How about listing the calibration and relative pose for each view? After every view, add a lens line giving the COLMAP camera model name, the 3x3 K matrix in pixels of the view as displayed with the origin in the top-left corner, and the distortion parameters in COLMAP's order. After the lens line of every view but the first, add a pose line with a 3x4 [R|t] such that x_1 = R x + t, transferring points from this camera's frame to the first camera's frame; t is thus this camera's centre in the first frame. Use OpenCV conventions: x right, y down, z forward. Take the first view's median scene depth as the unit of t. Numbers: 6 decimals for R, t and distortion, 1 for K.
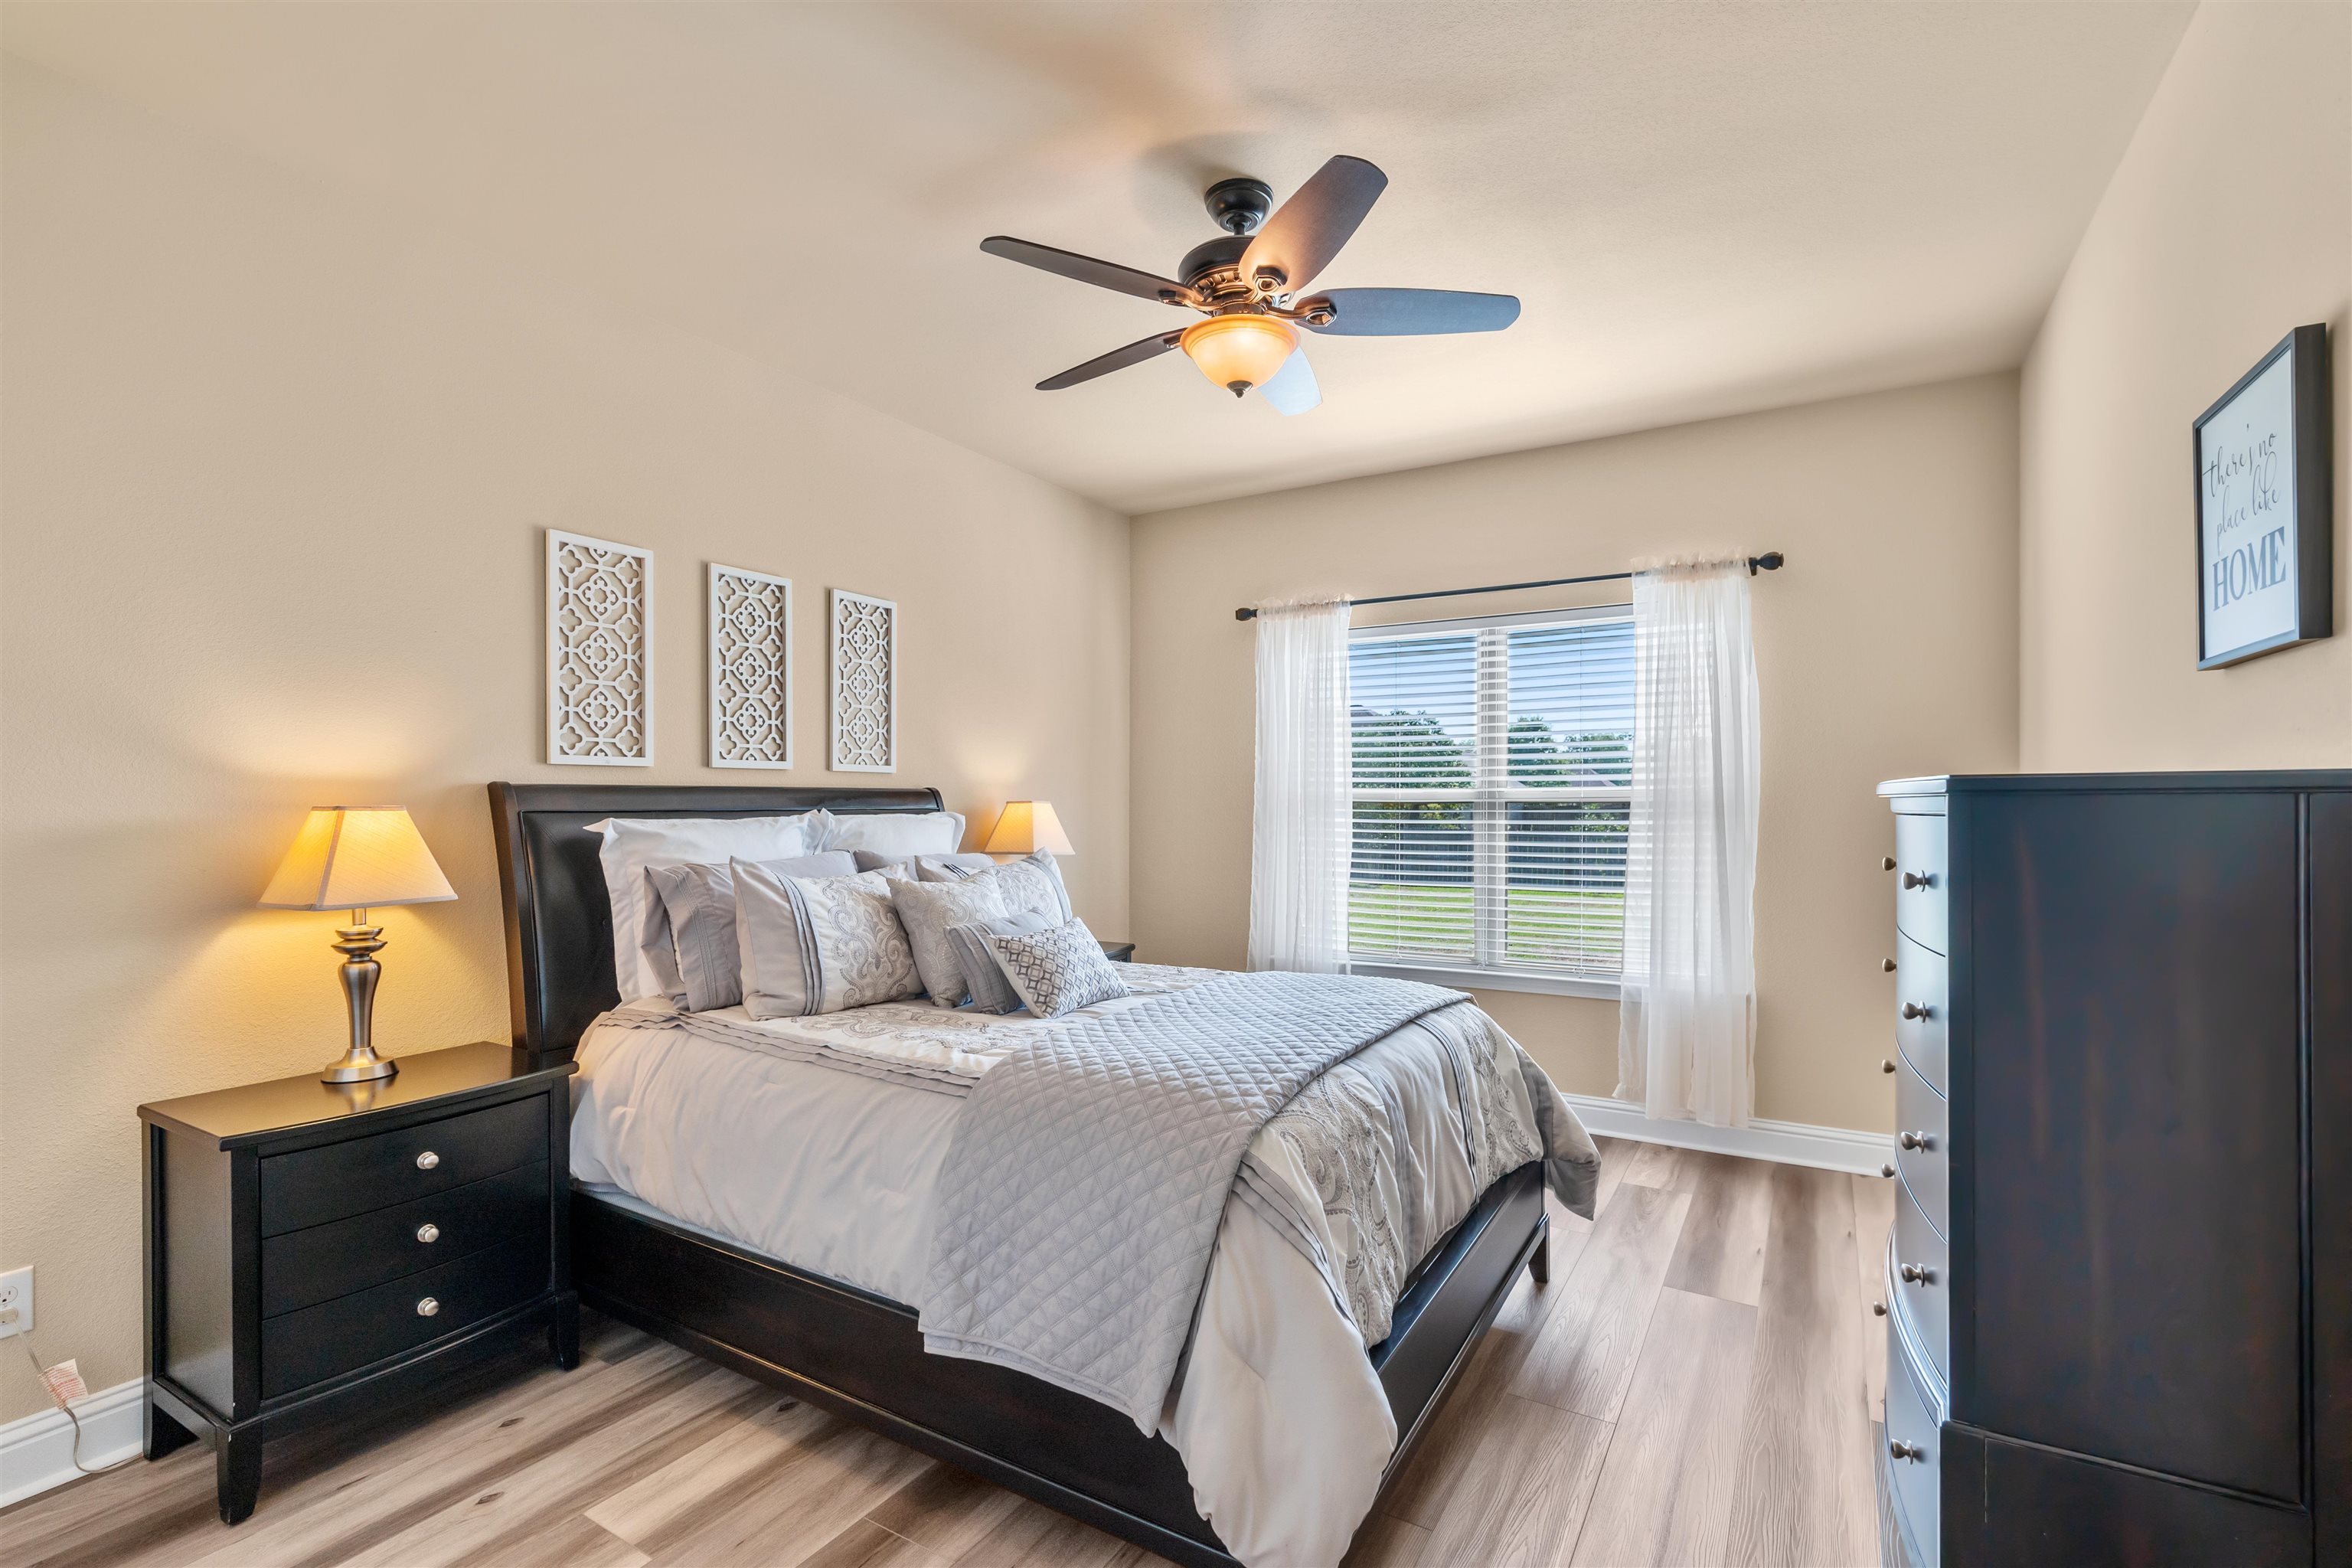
lens RADIAL K [[1070.6, 0, 1172.1], [0, 1070.6, 803.8], [0, 0, 1]] dist [0.005172, 0.001670]
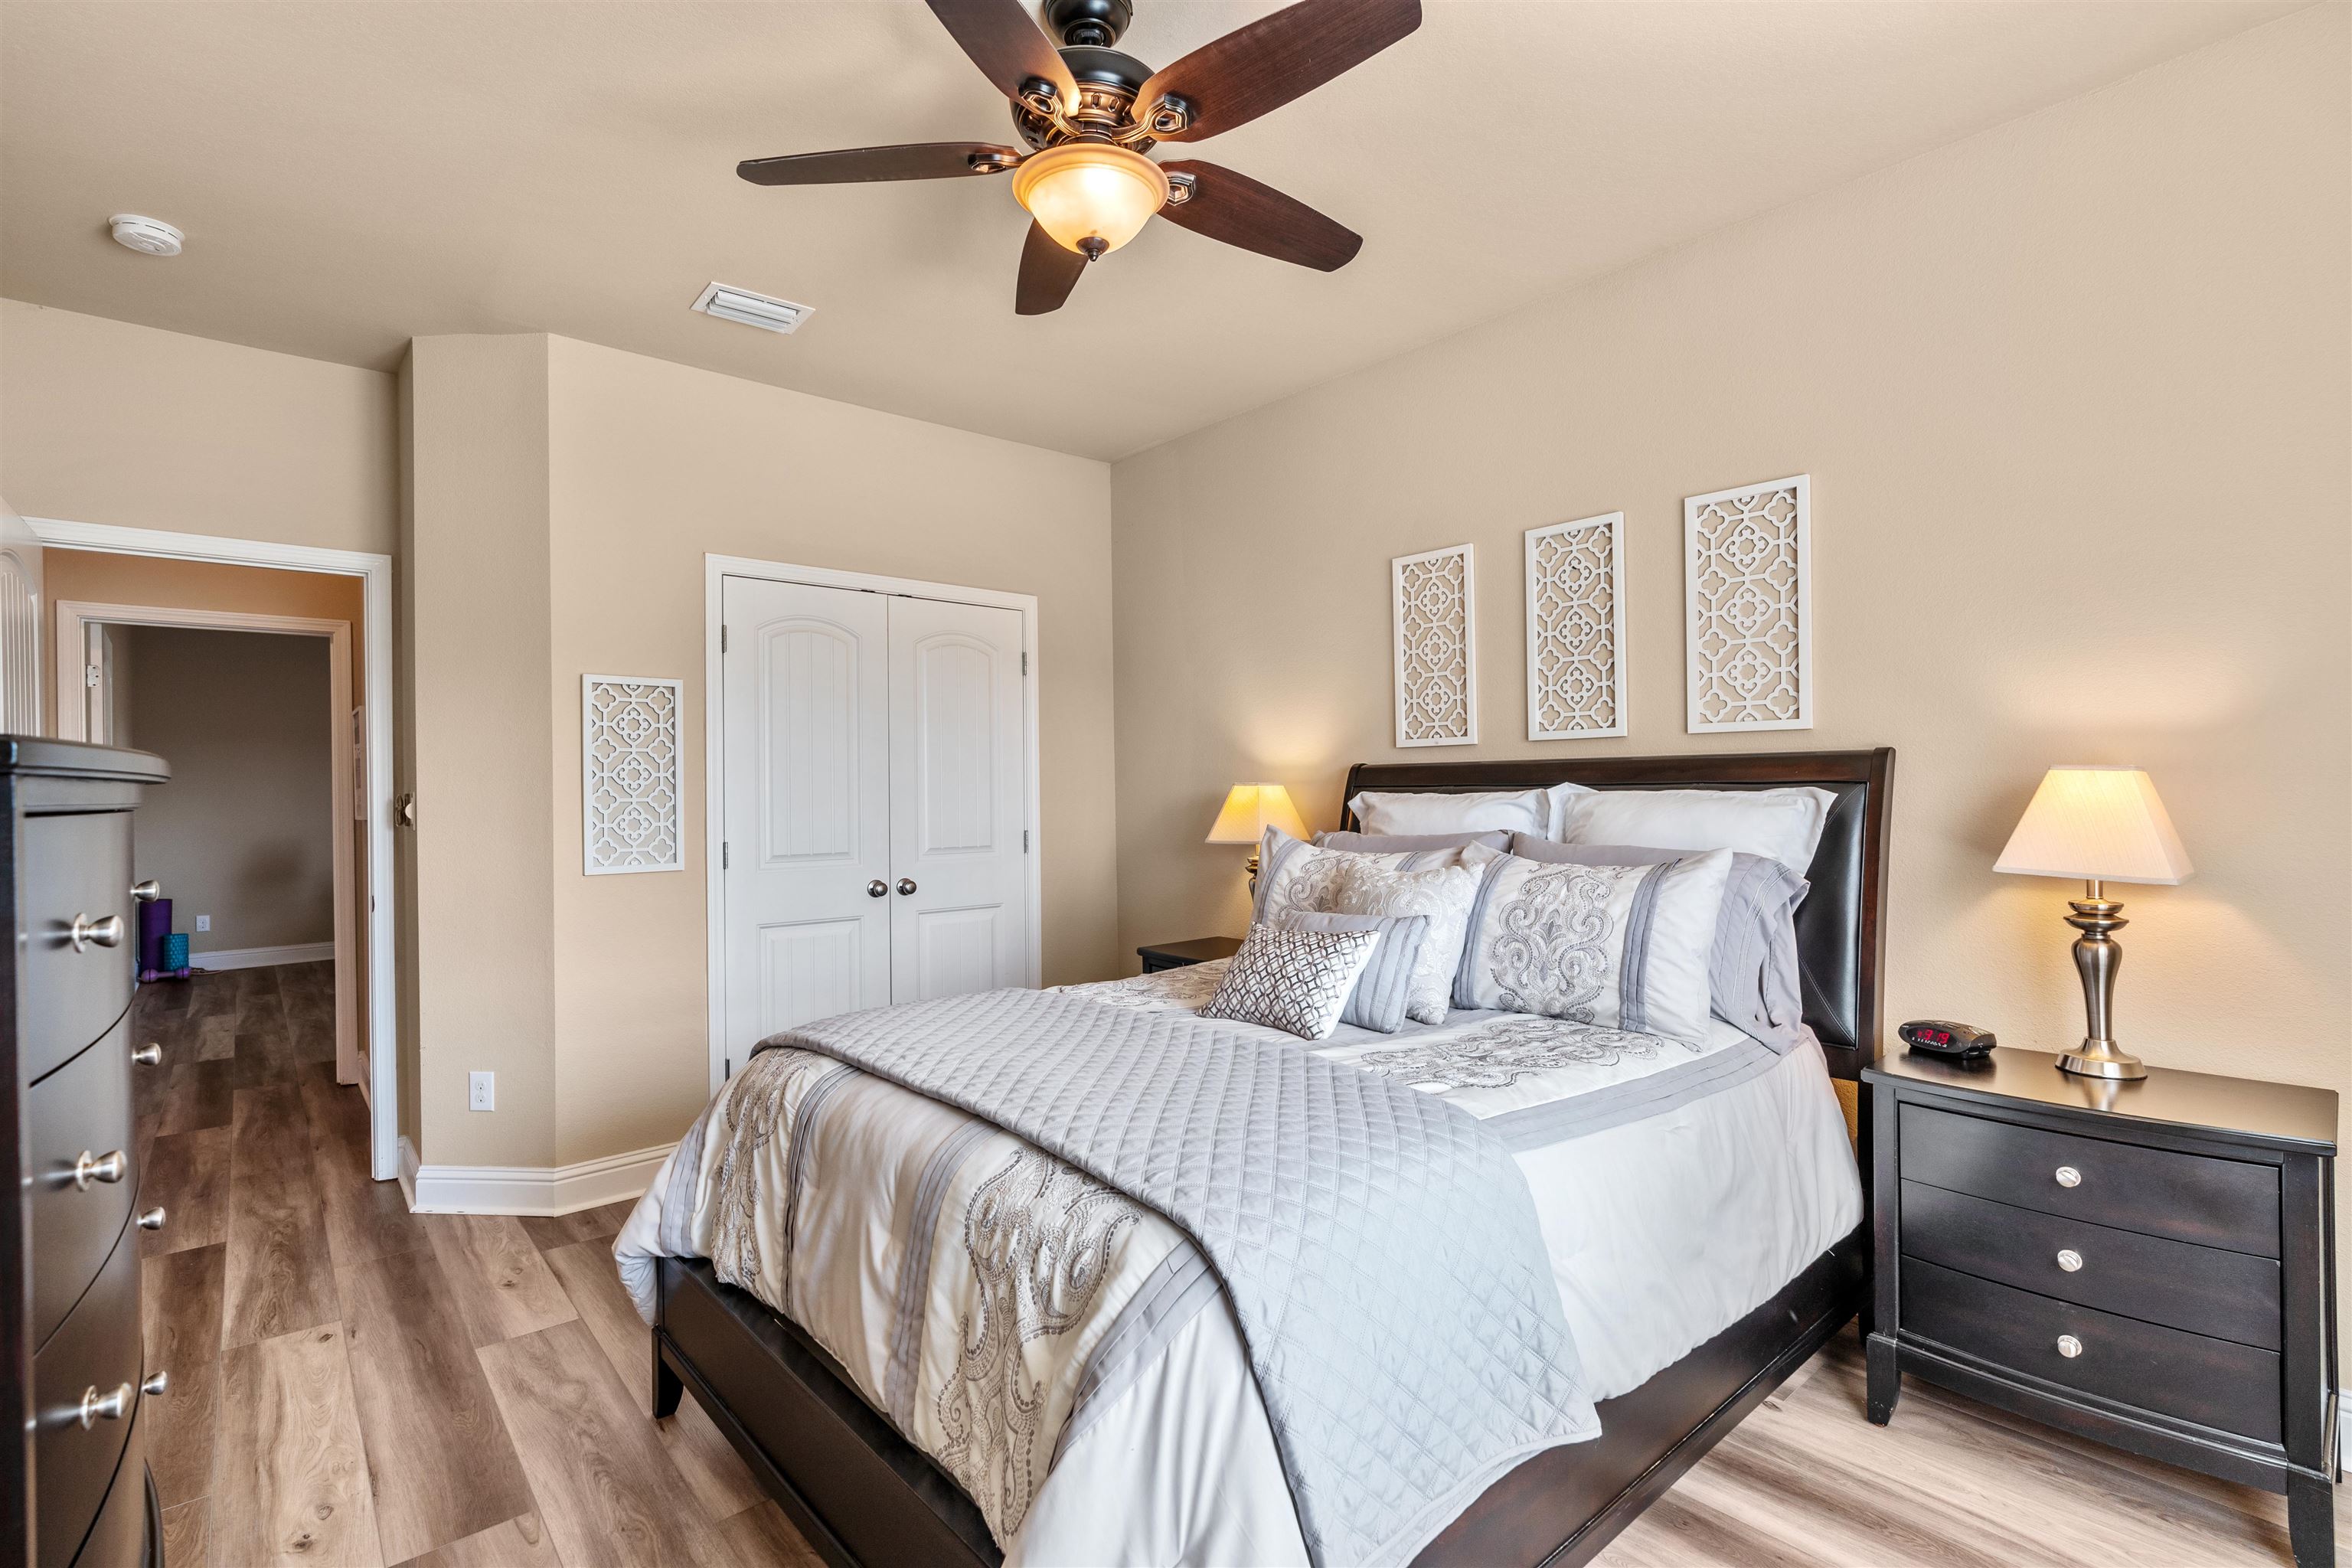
lens RADIAL K [[1109.5, 0, 1171.7], [0, 1109.5, 771.8], [0, 0, 1]] dist [0.001997, 0.000200]
pose [[-0.306950, 0.004530, -0.951715, 0.523125], [0.016810, 0.999858, -0.000662, -0.008454], [0.951577, -0.016202, -0.306983, 0.820494]]
